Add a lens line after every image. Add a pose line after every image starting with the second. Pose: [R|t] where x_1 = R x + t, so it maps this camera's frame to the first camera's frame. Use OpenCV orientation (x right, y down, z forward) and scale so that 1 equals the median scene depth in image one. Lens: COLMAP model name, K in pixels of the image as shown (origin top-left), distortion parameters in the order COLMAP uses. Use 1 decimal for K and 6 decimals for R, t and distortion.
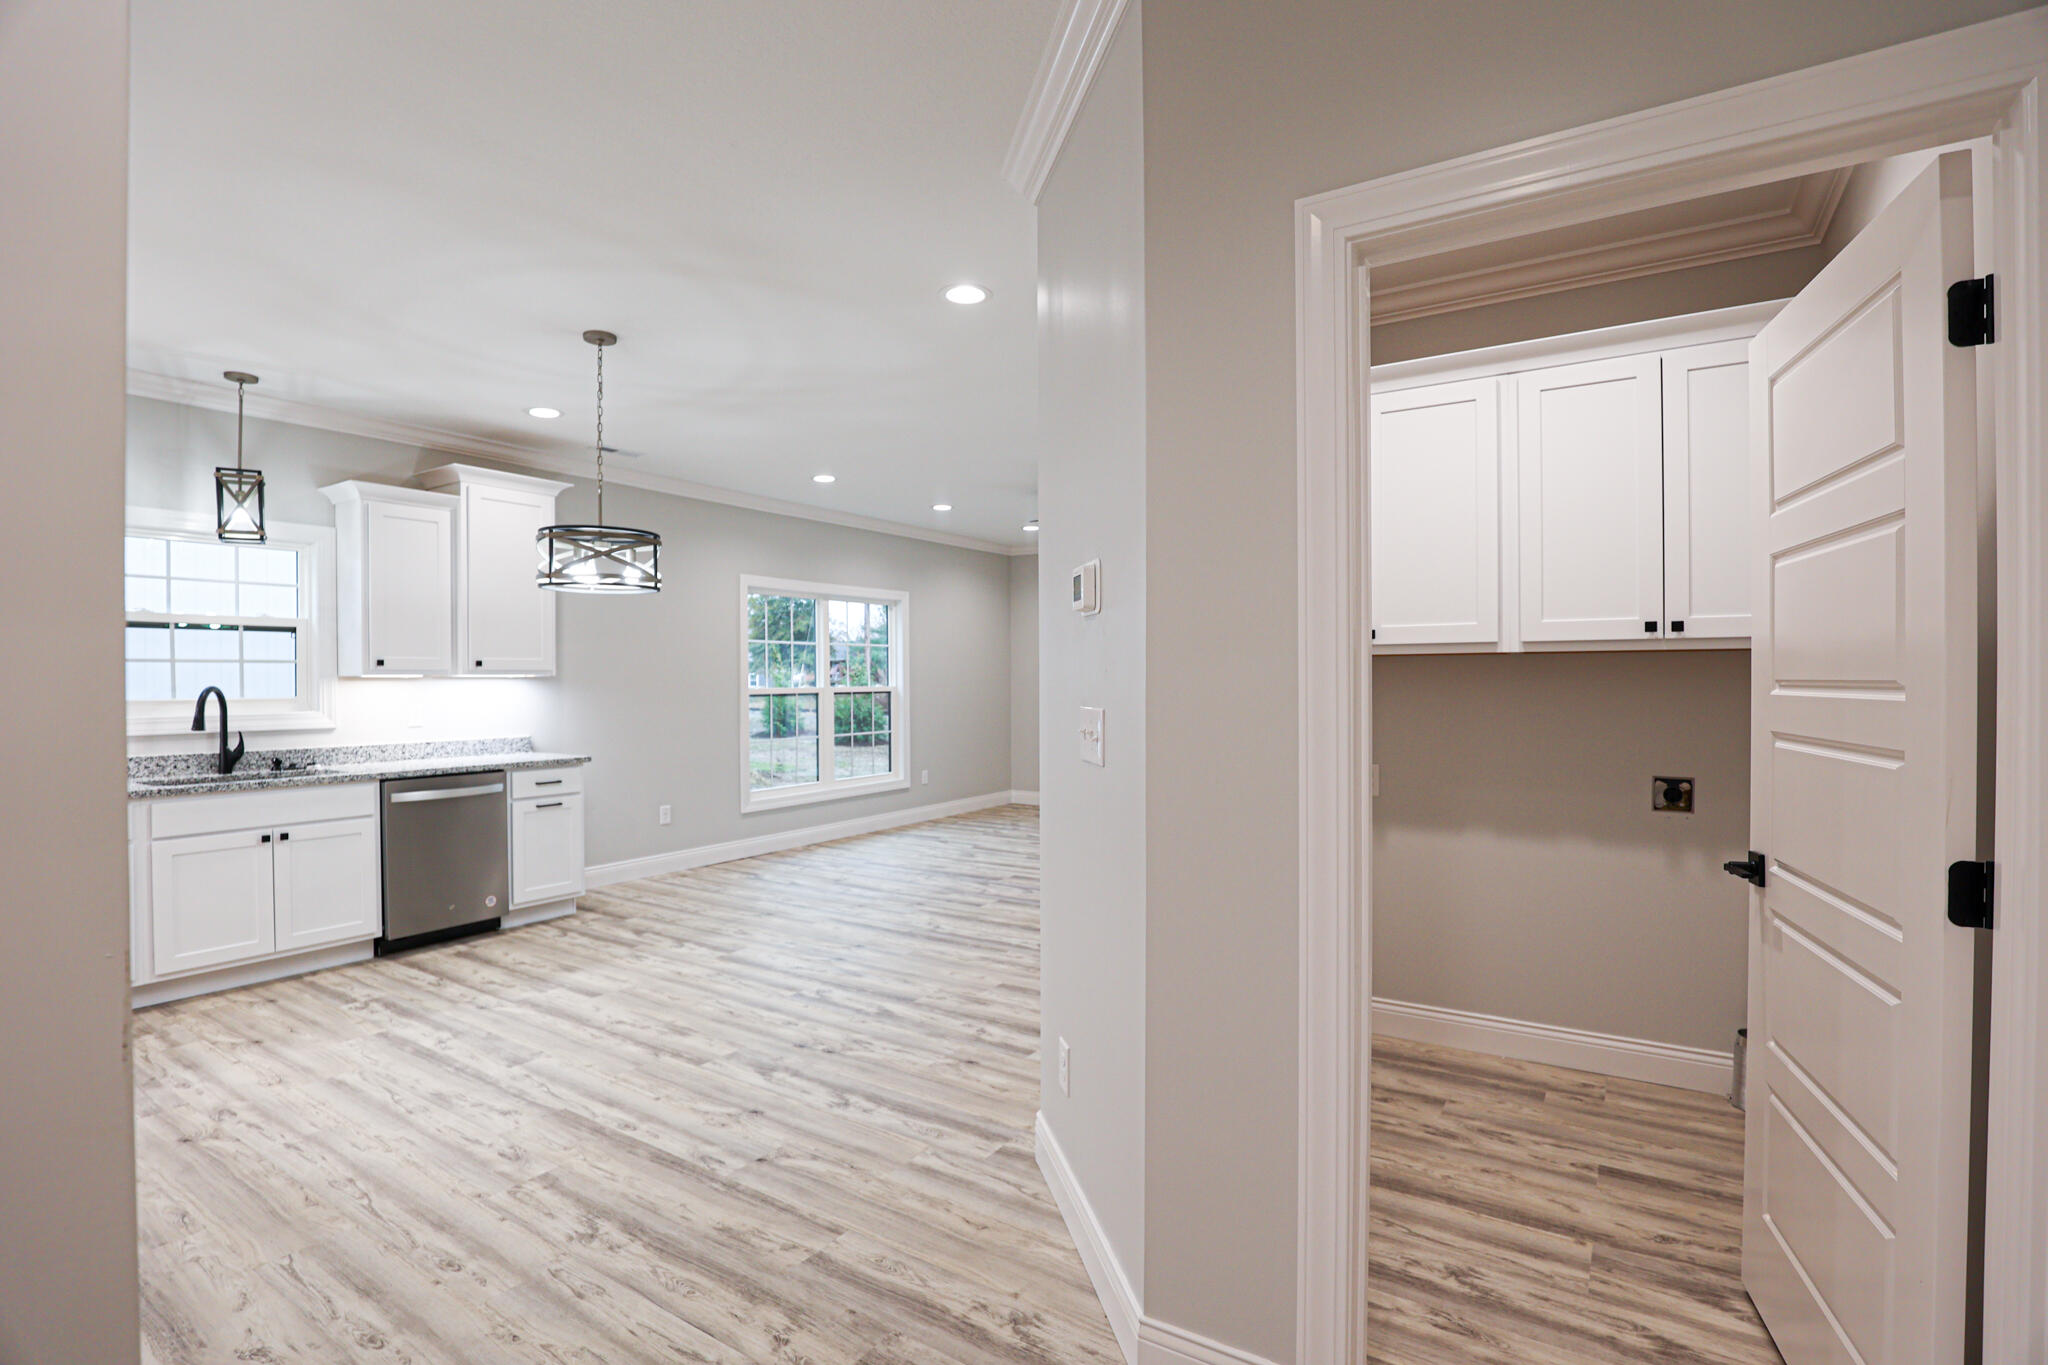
lens RADIAL K [[953.9, 0, 1025.1], [0, 953.9, 687.6], [0, 0, 1]] dist [-0.033602, 0.005508]
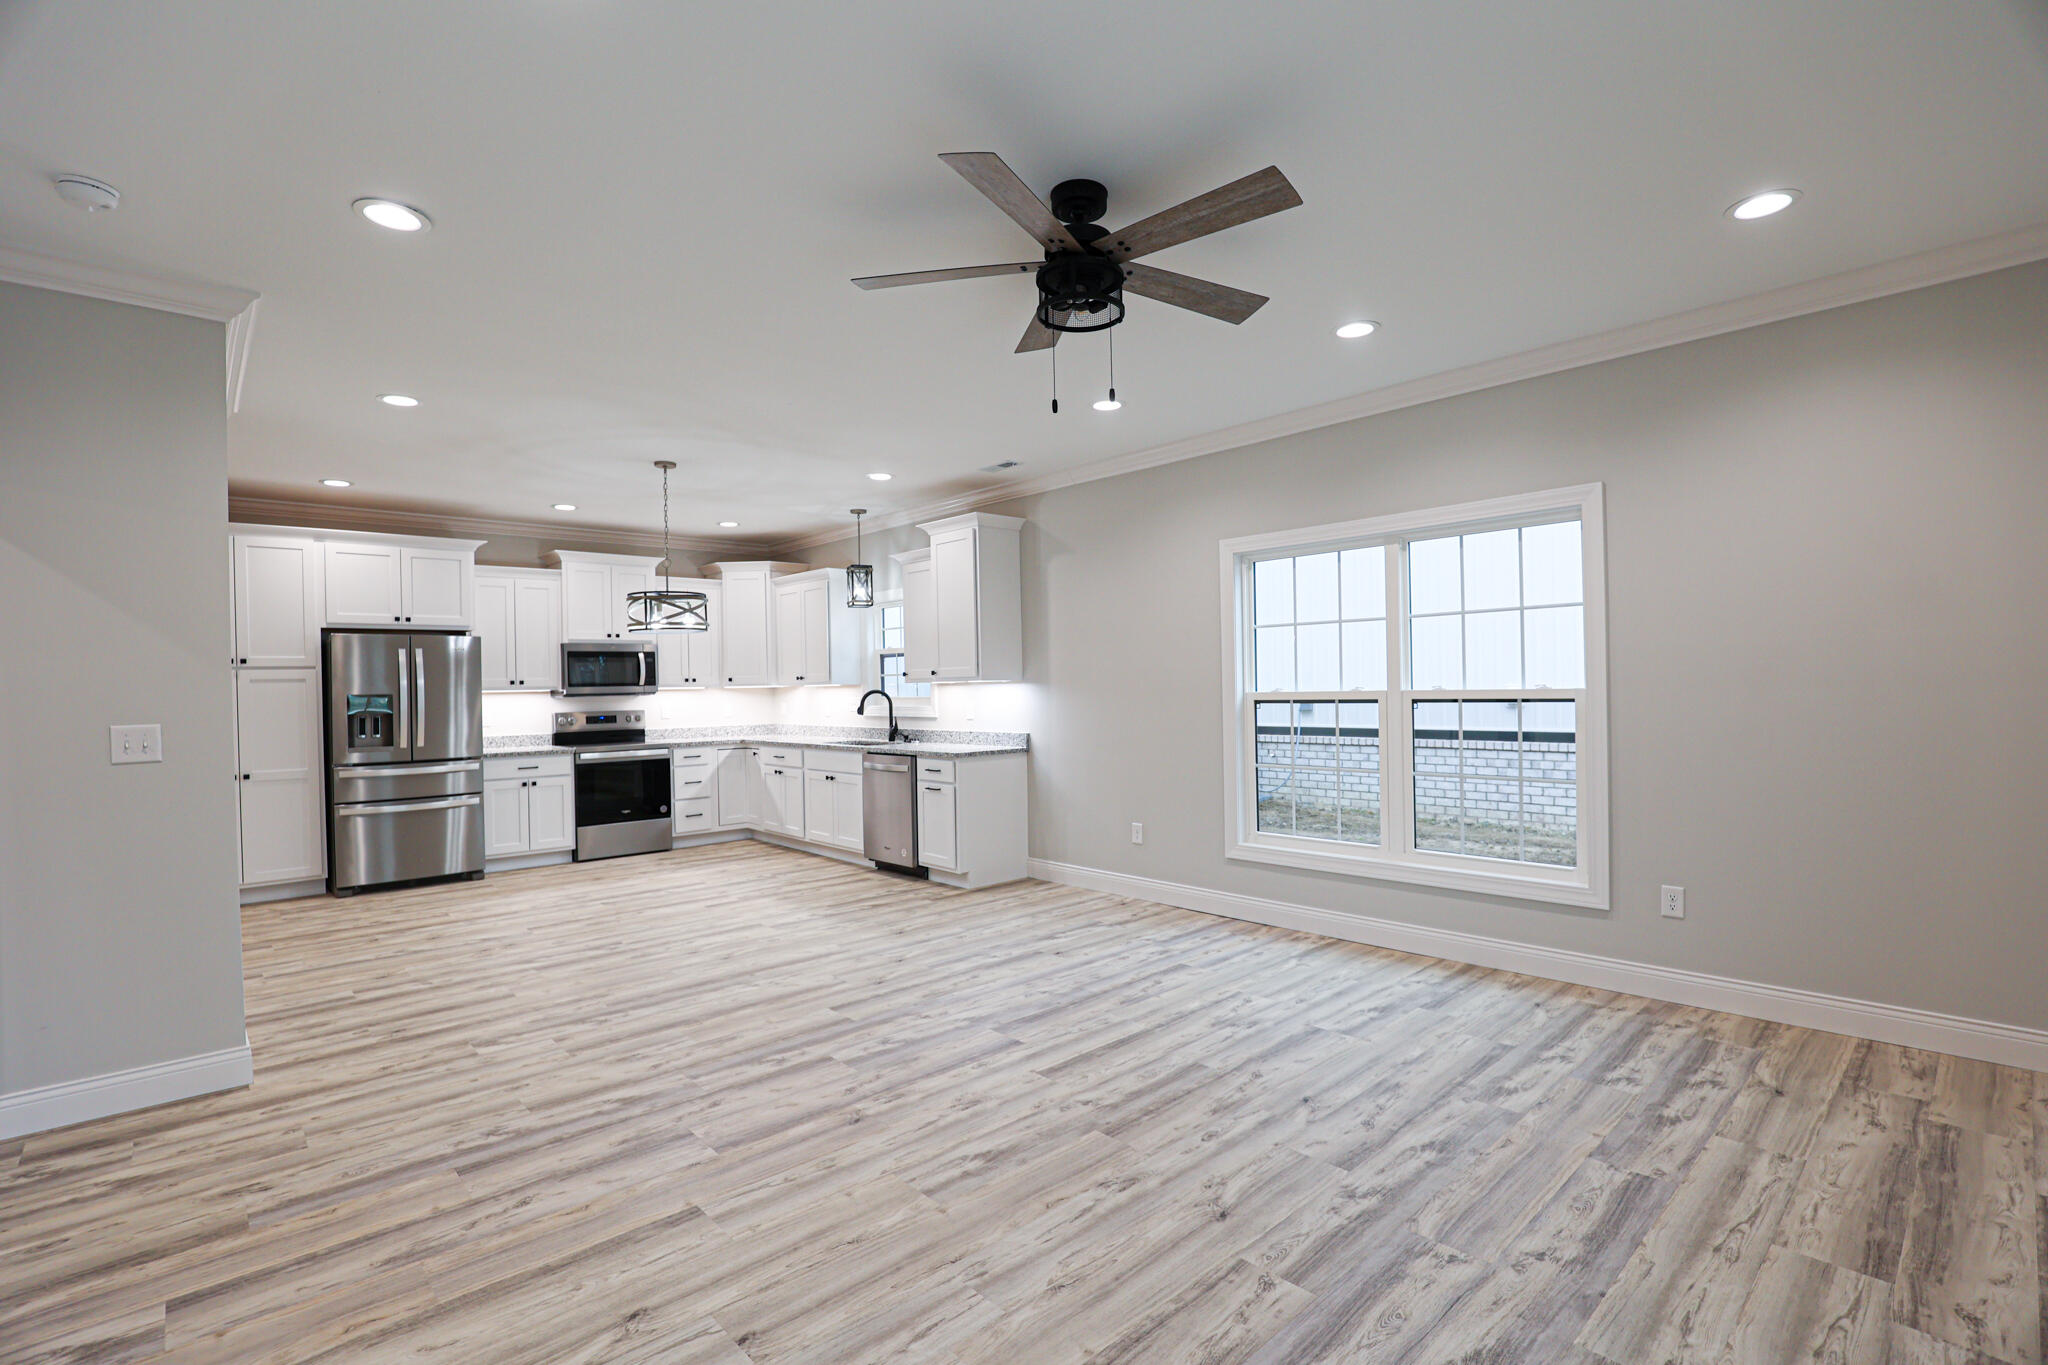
lens RADIAL K [[939.0, 0, 1023.7], [0, 939.0, 696.1], [0, 0, 1]] dist [-0.036067, 0.008244]
pose [[-0.249994, 0.020884, -0.968022, 0.763974], [0.012408, 0.999754, 0.018364, -0.018822], [0.968168, -0.007421, -0.250192, 1.718706]]
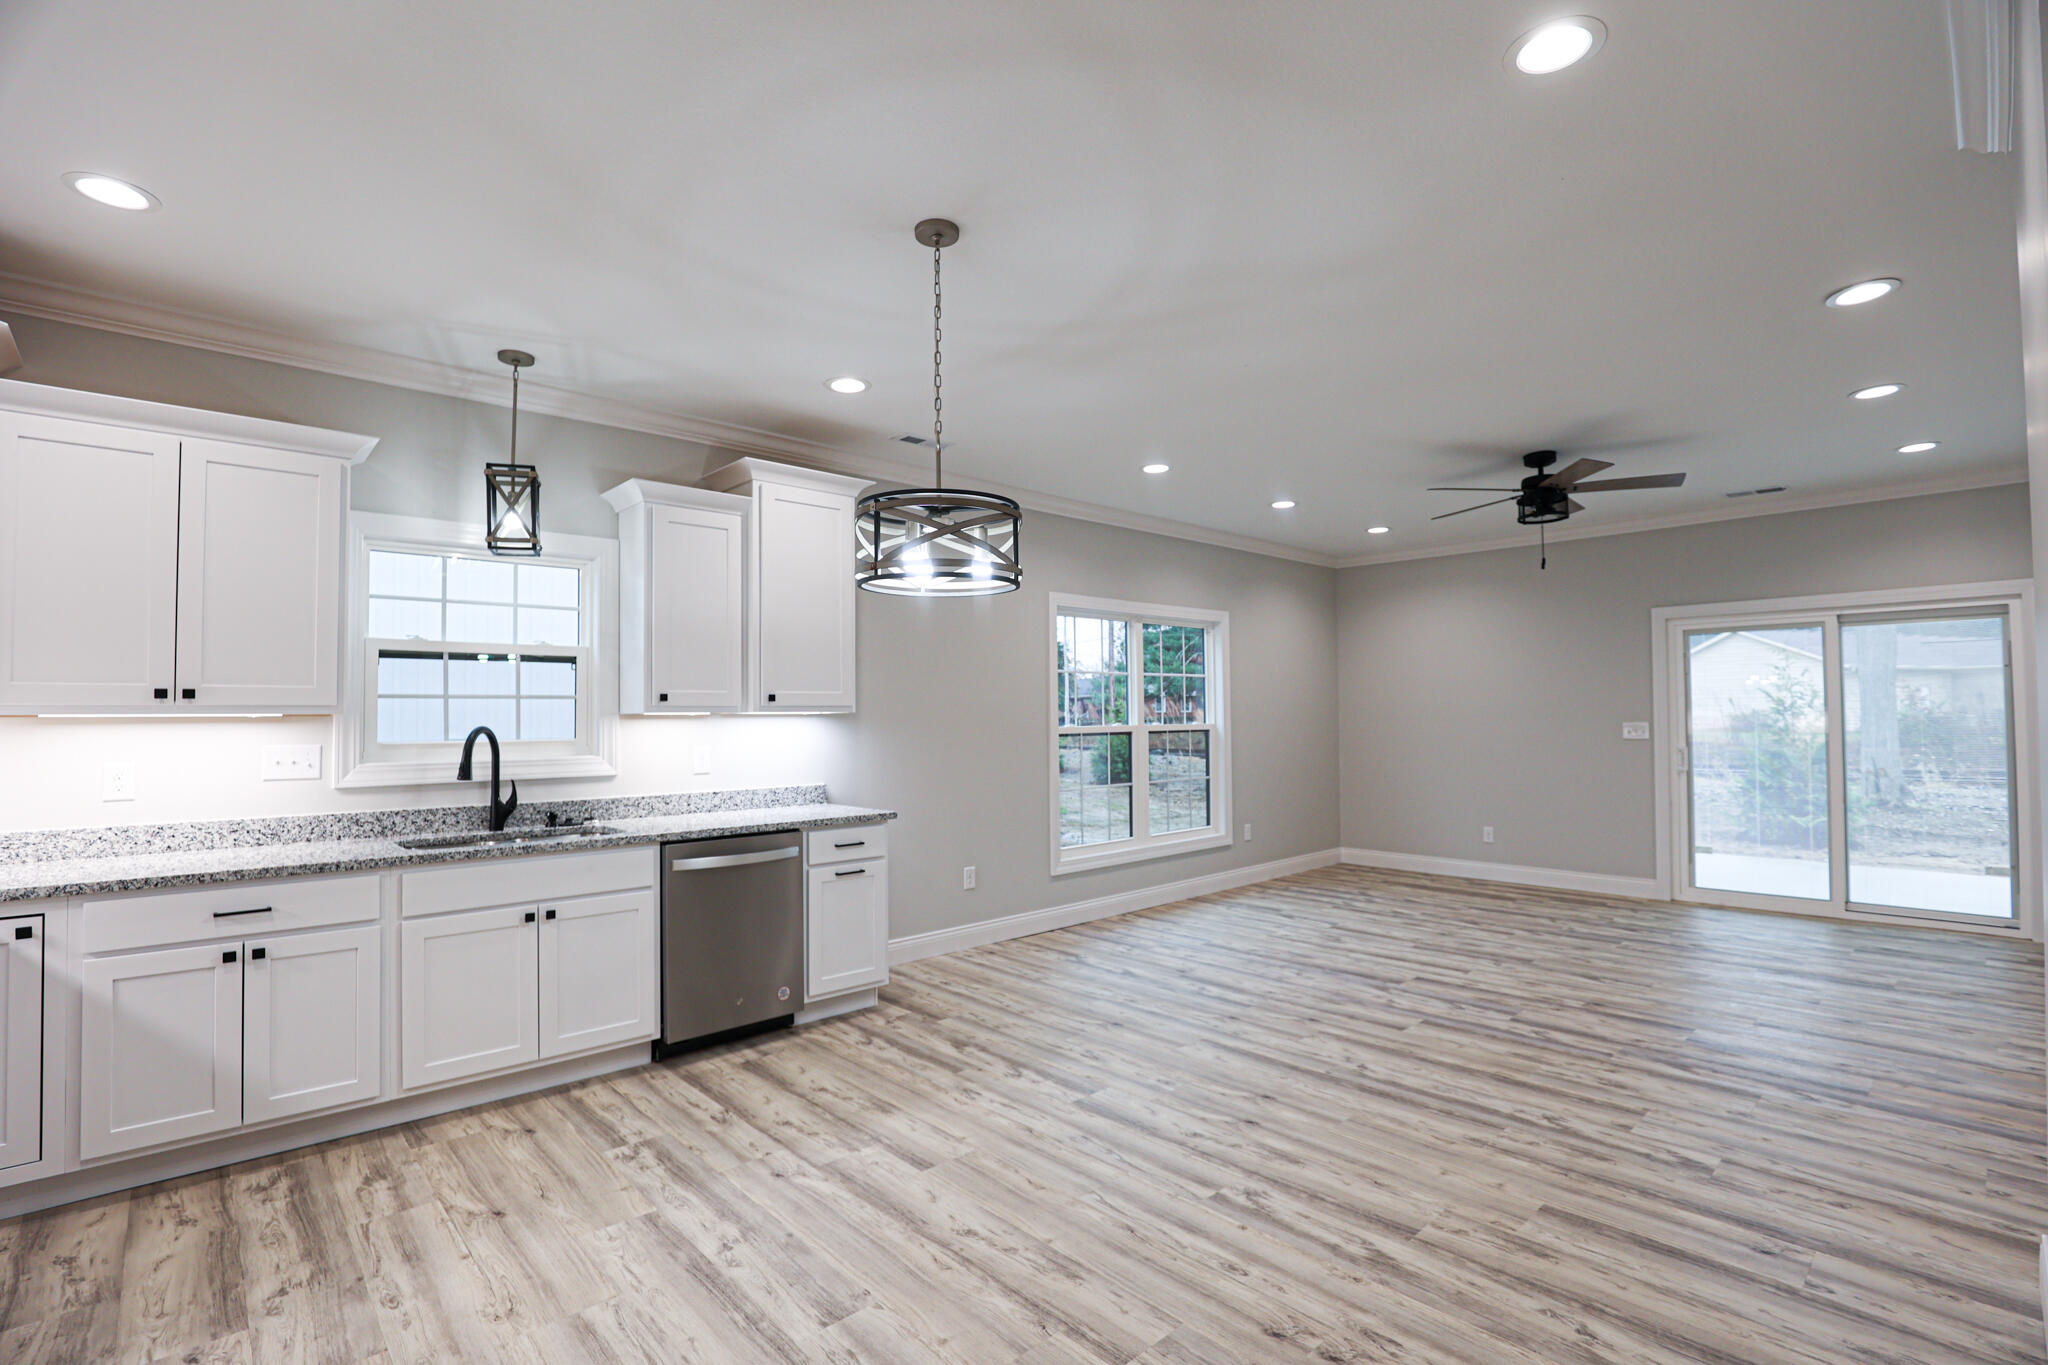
lens RADIAL K [[939.0, 0, 1023.7], [0, 939.0, 696.1], [0, 0, 1]] dist [-0.036067, 0.008244]
pose [[0.968990, -0.008544, -0.246951, -0.195892], [0.001261, 0.999560, -0.029633, -0.003370], [0.247095, 0.028402, 0.968575, 0.314615]]
